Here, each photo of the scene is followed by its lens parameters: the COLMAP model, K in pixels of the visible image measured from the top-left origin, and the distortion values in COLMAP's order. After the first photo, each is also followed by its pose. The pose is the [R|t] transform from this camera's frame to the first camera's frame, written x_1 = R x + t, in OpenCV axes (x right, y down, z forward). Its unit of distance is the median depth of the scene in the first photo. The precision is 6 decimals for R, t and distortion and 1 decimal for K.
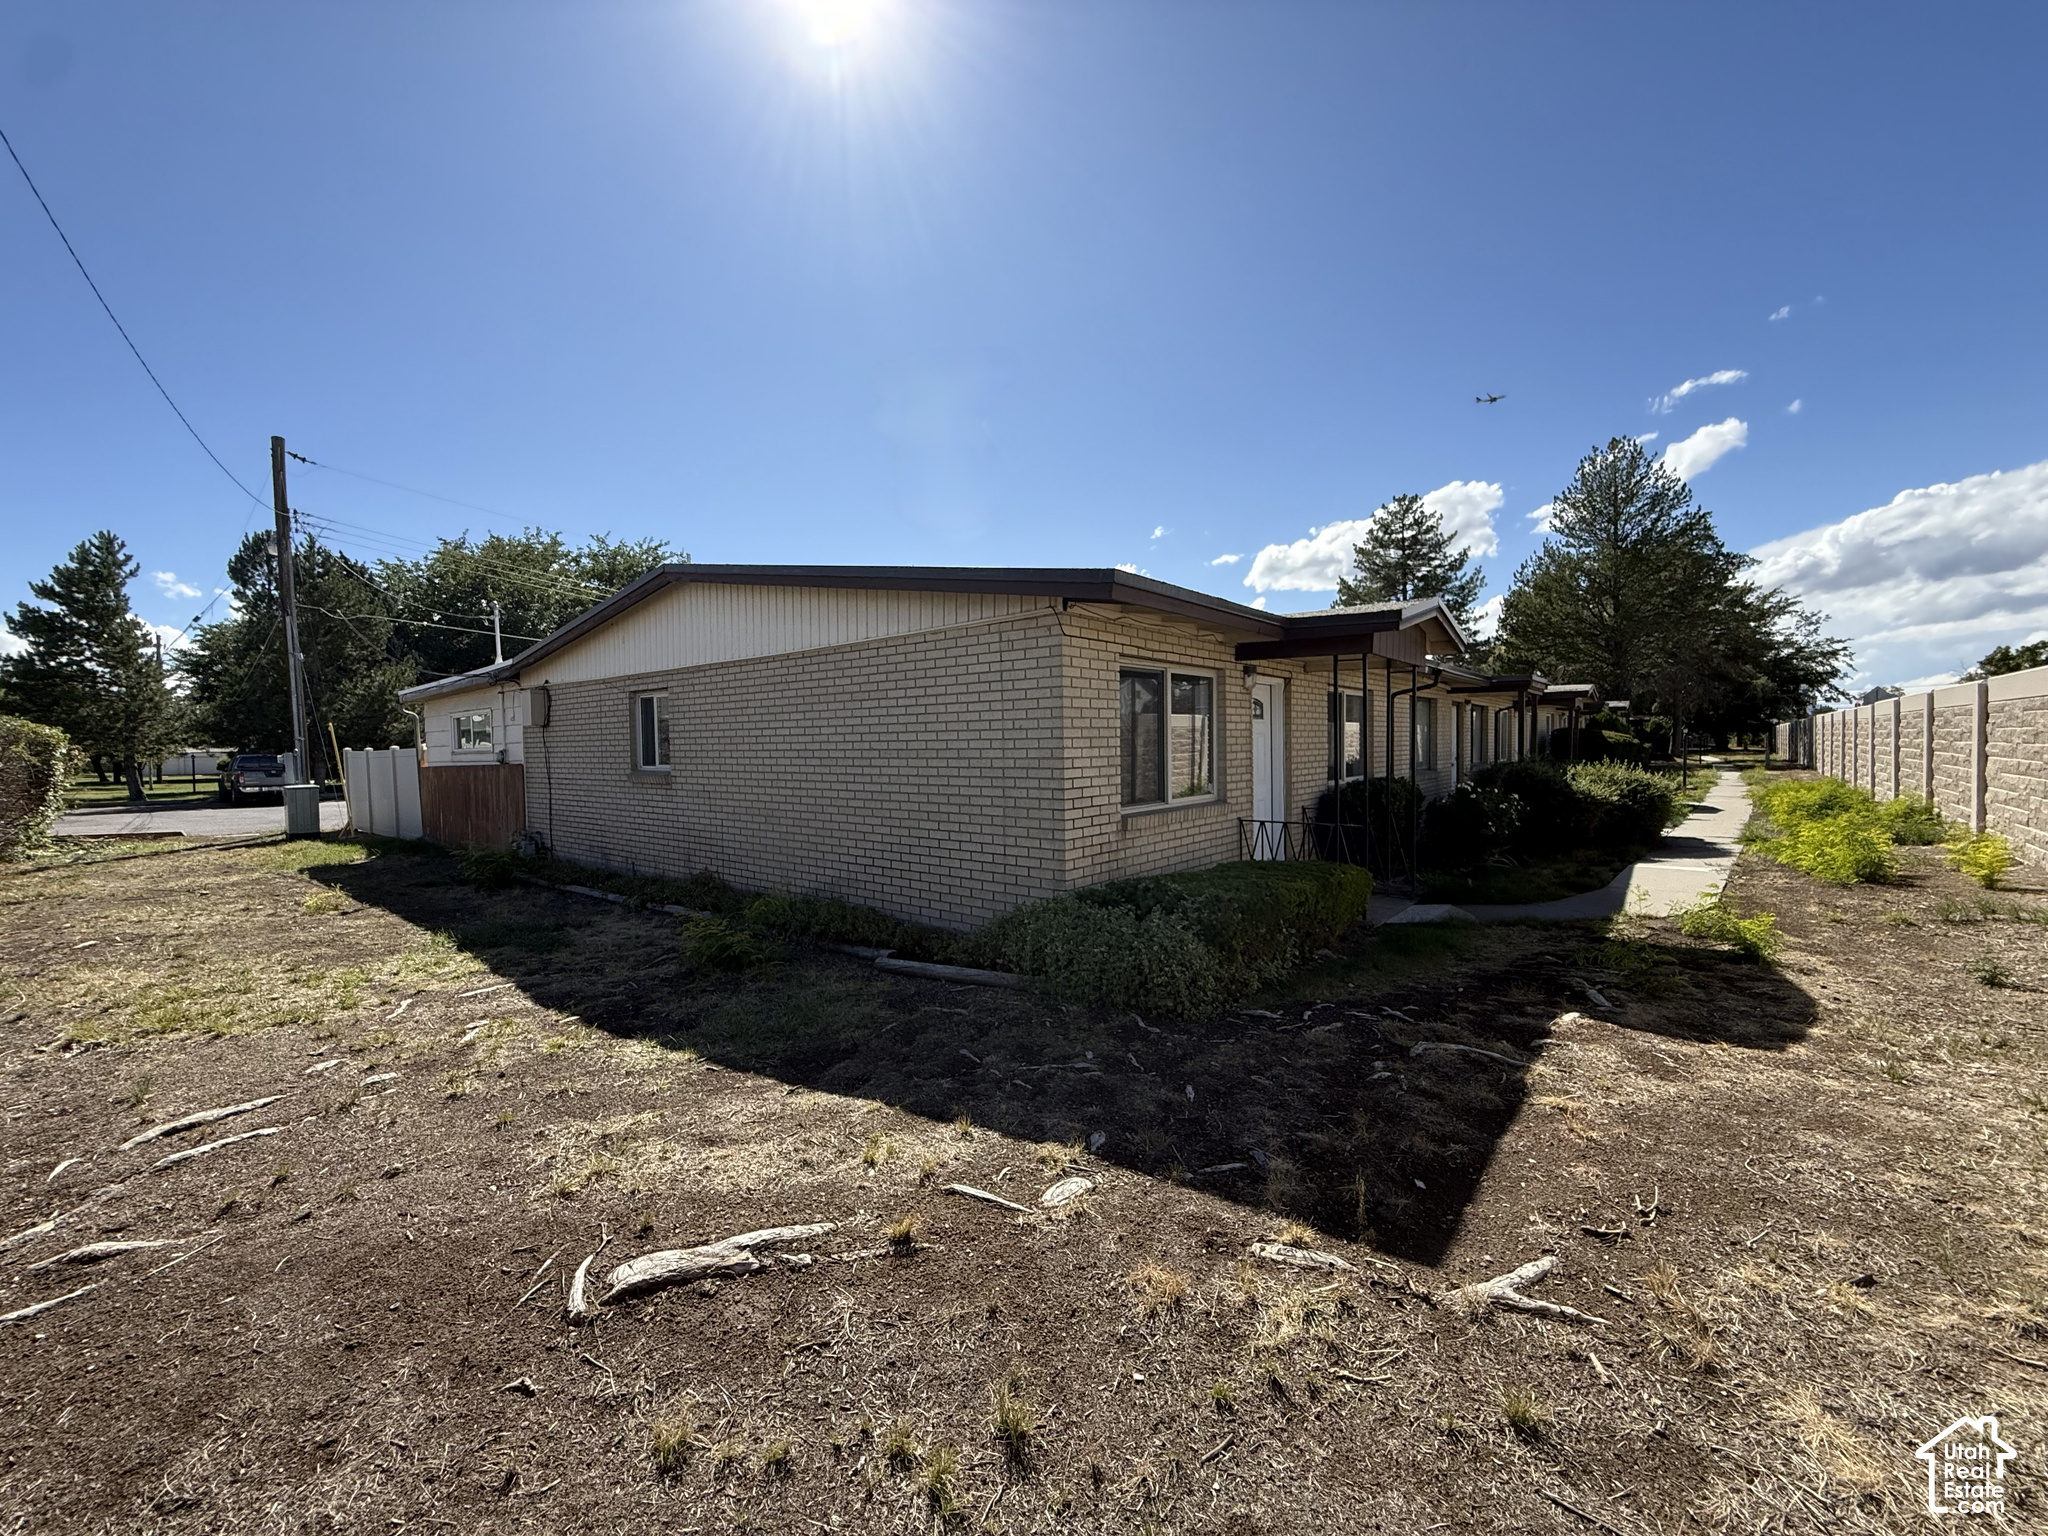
lens RADIAL K [[814.1, 0, 1017.7], [0, 814.1, 768.6], [0, 0, 1]] dist [-0.001360, 0.000709]
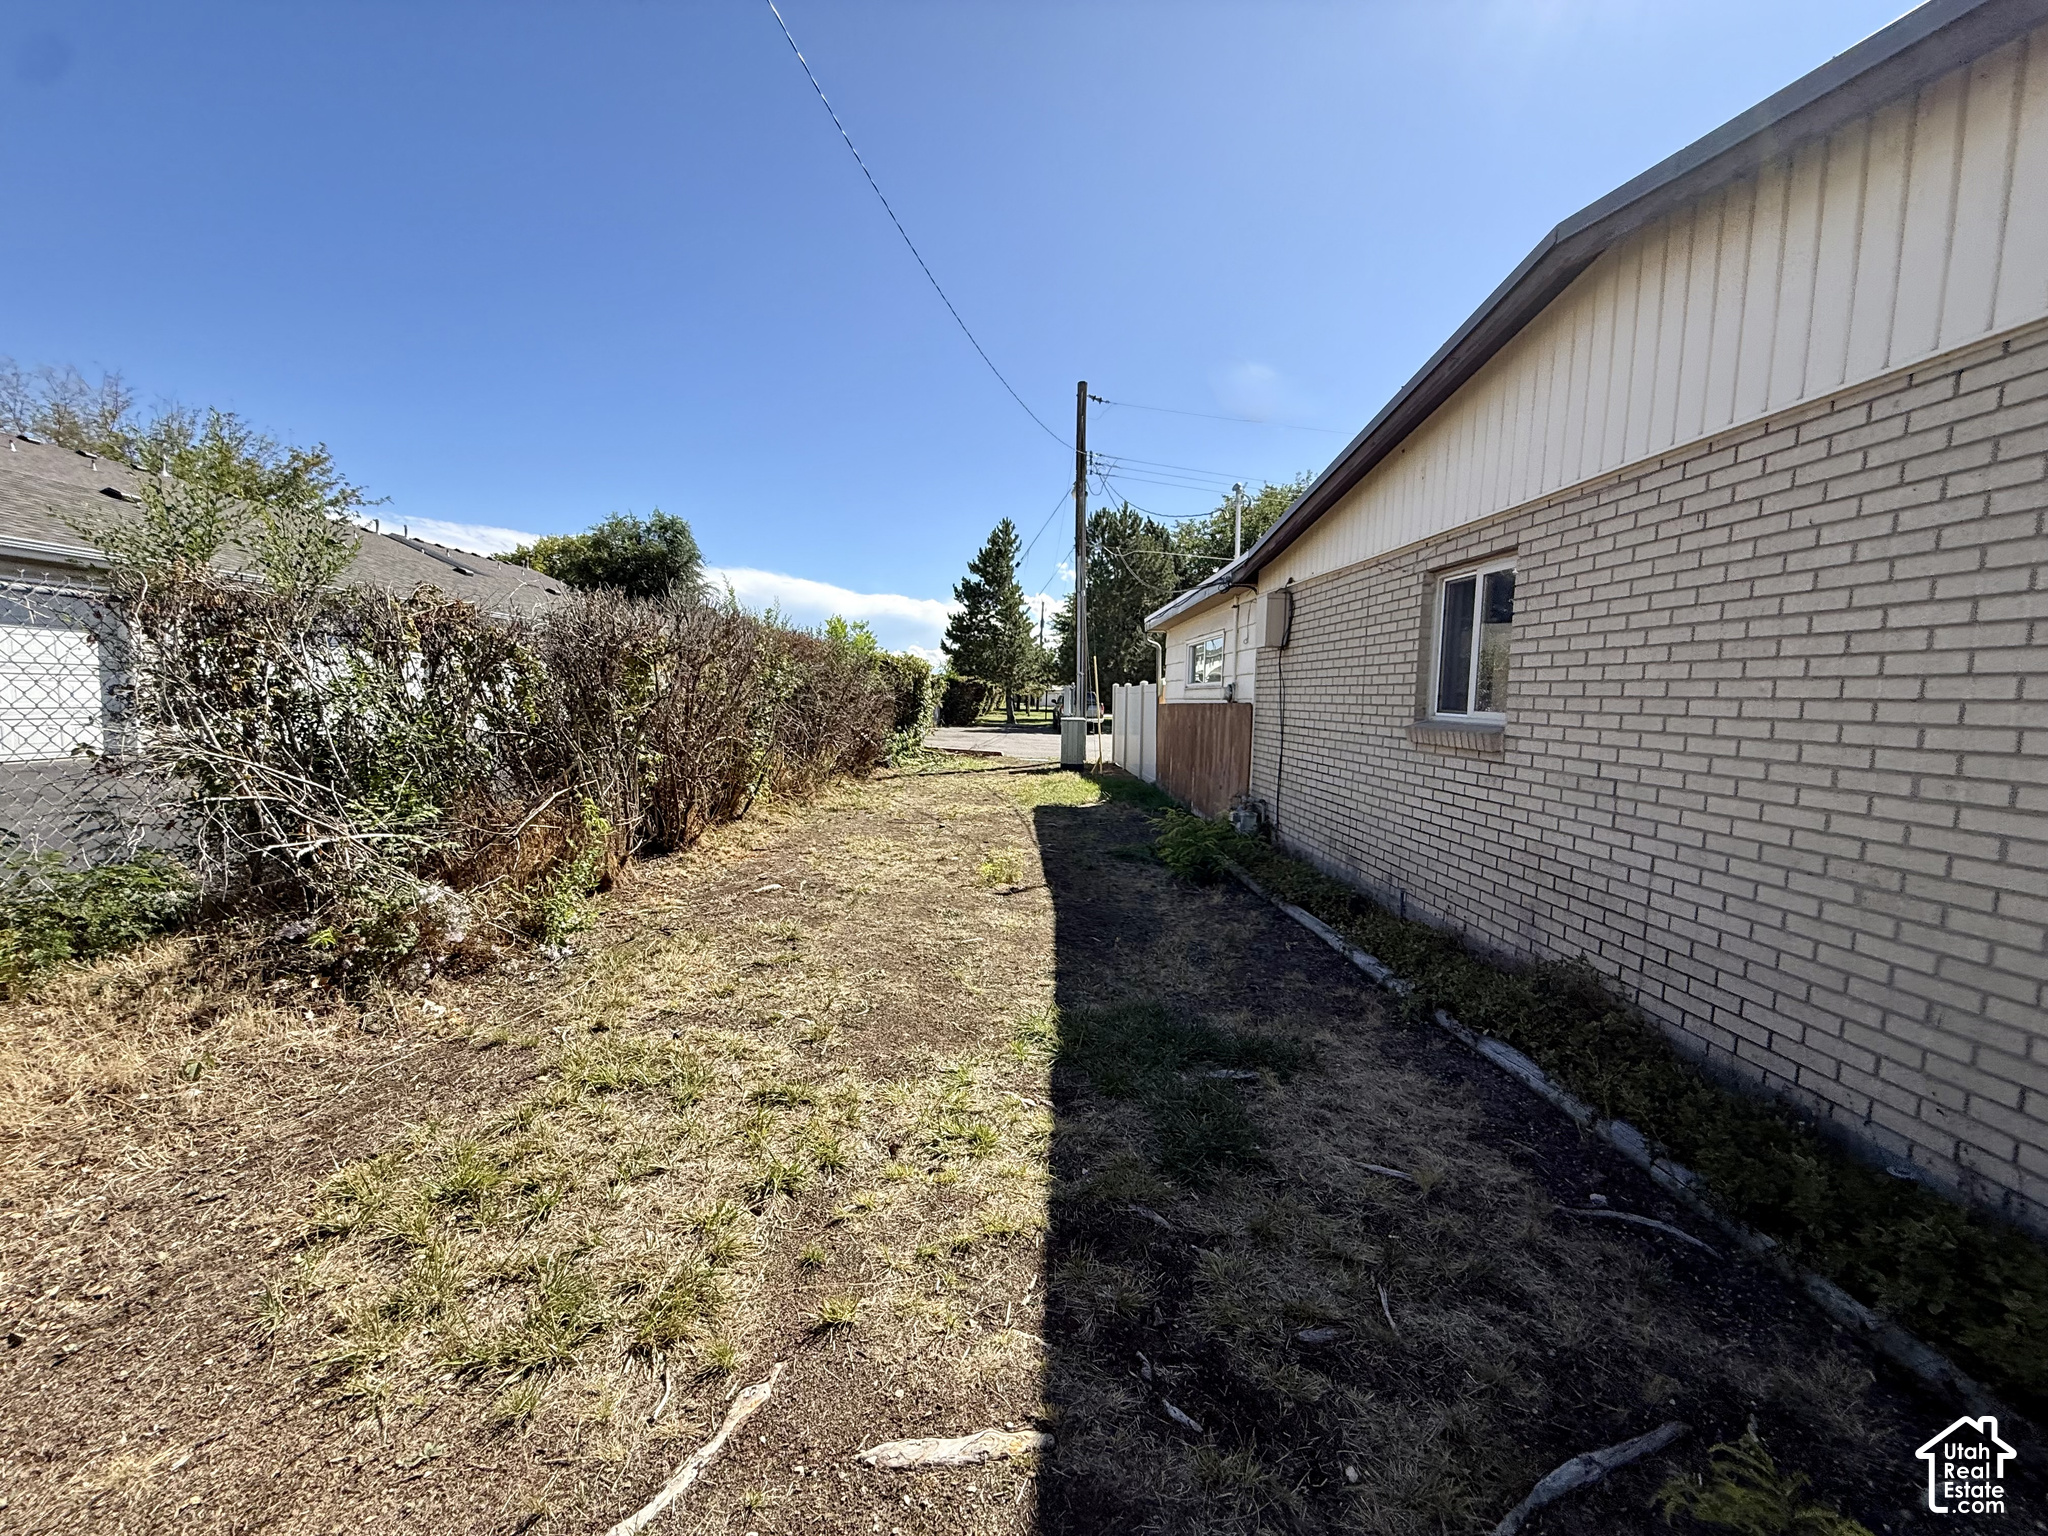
lens RADIAL K [[814.1, 0, 1017.7], [0, 814.1, 768.6], [0, 0, 1]] dist [-0.001360, 0.000709]
pose [[0.652704, 0.098990, -0.751118, -0.159050], [-0.055080, 0.995004, 0.083268, 0.002750], [0.755608, -0.012977, 0.654895, 0.299234]]
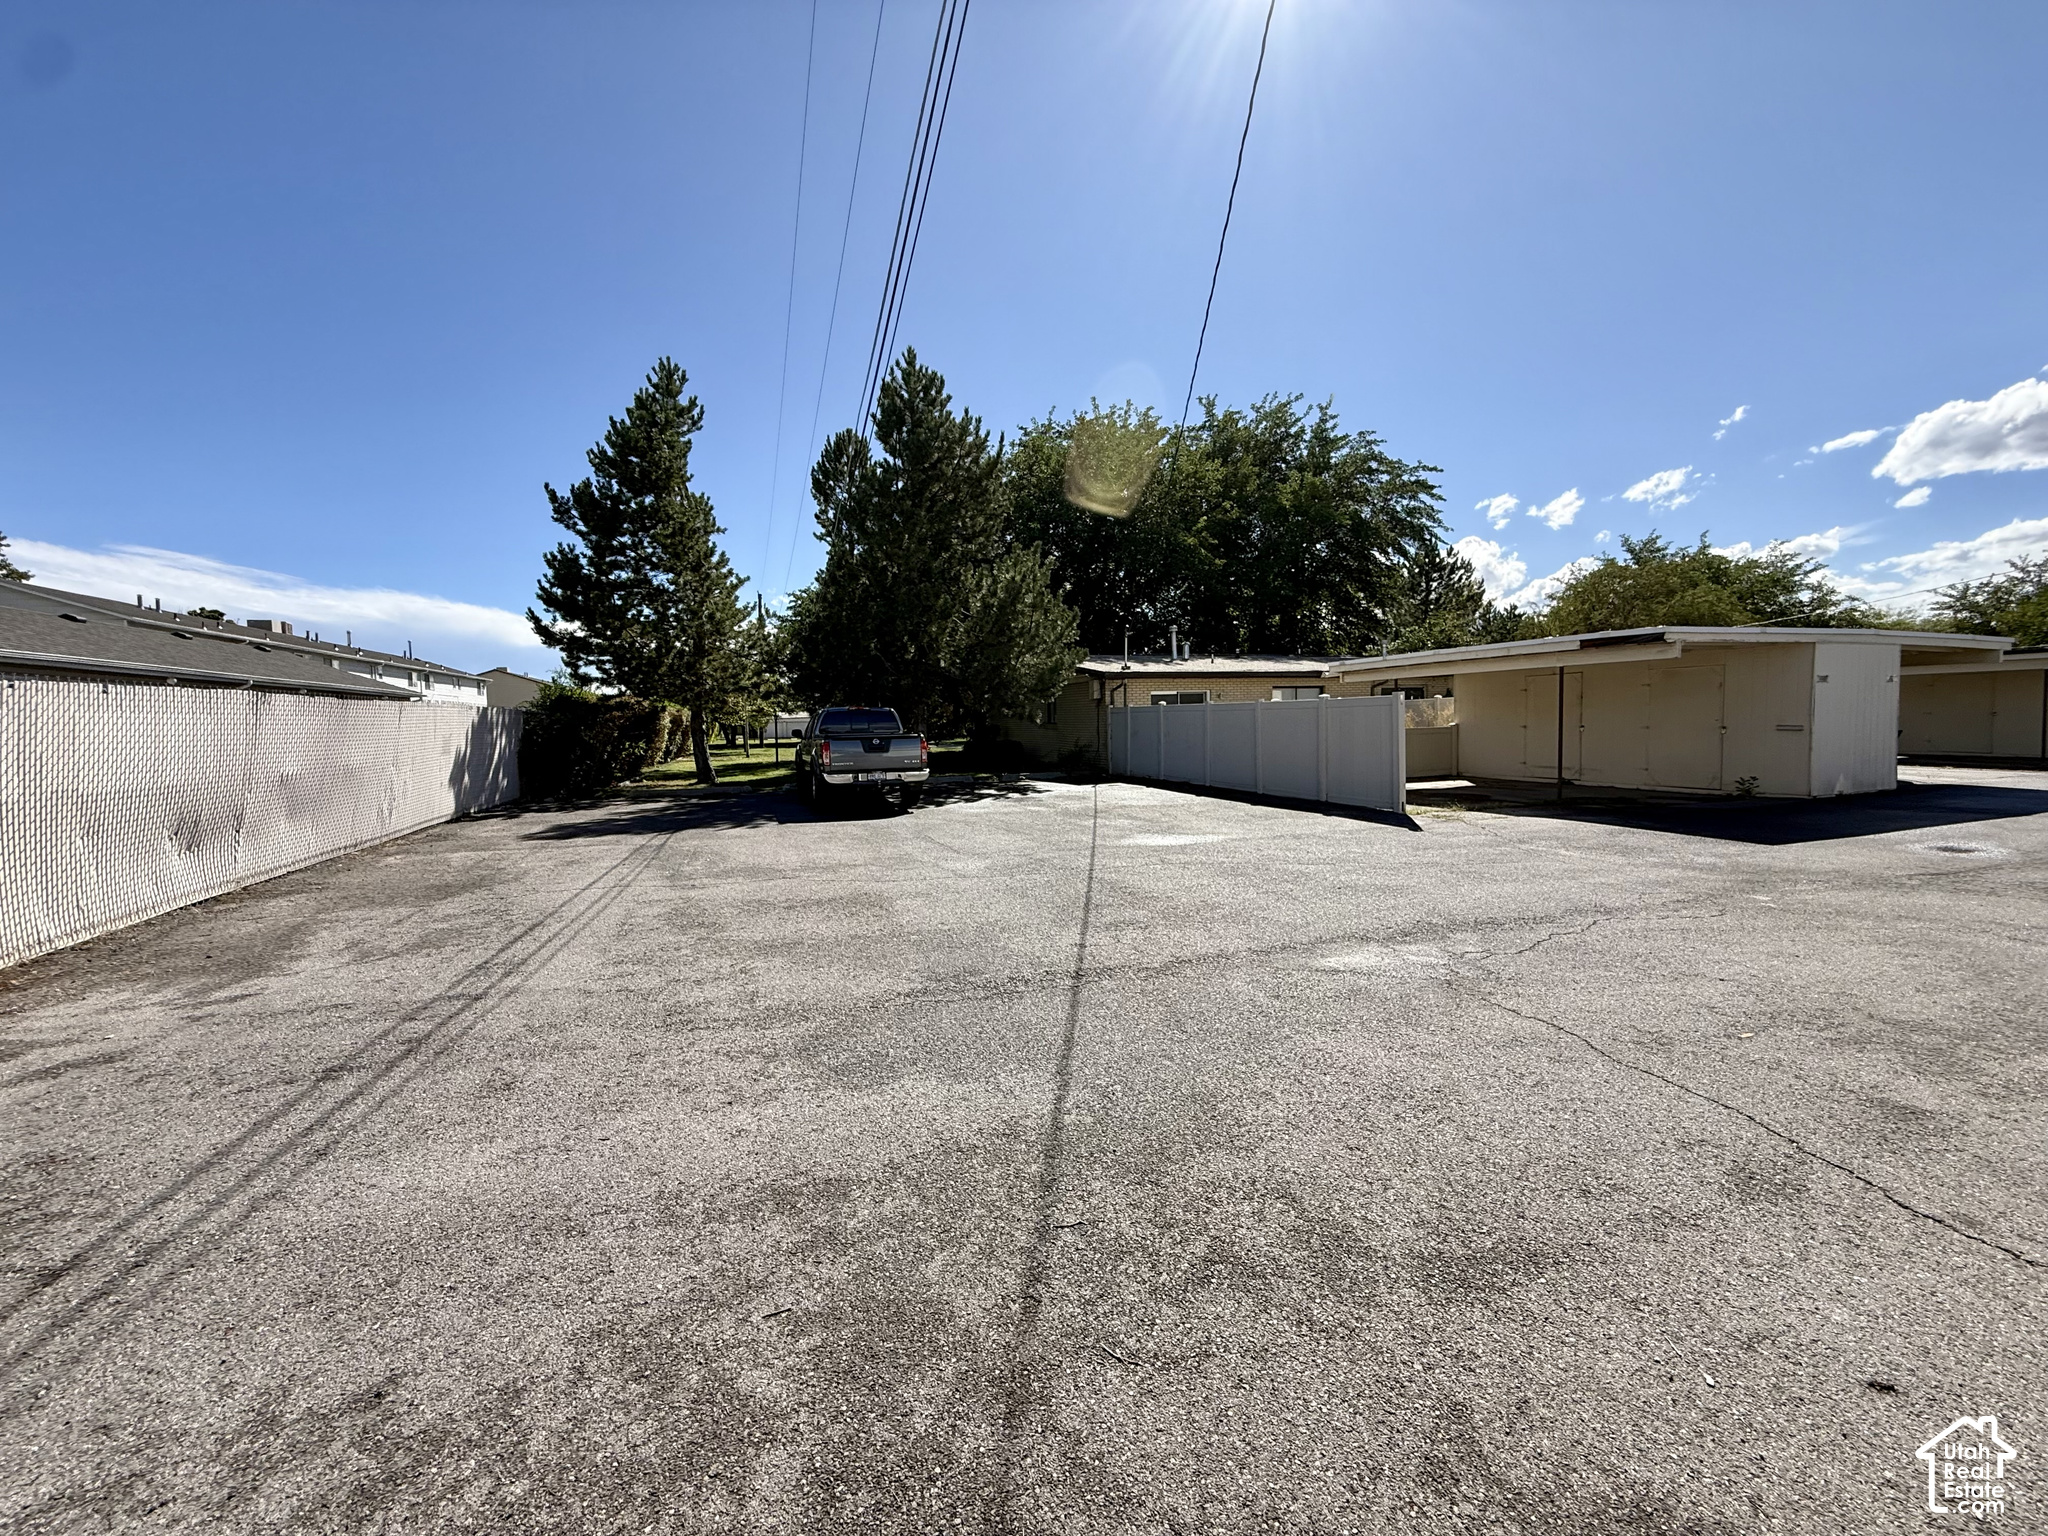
lens RADIAL K [[814.1, 0, 1017.7], [0, 814.1, 768.6], [0, 0, 1]] dist [-0.001360, 0.000709]
pose [[0.863202, 0.028540, -0.504052, -1.138503], [-0.005534, 0.998876, 0.047080, -0.008229], [0.504829, -0.037850, 0.862389, 1.190270]]
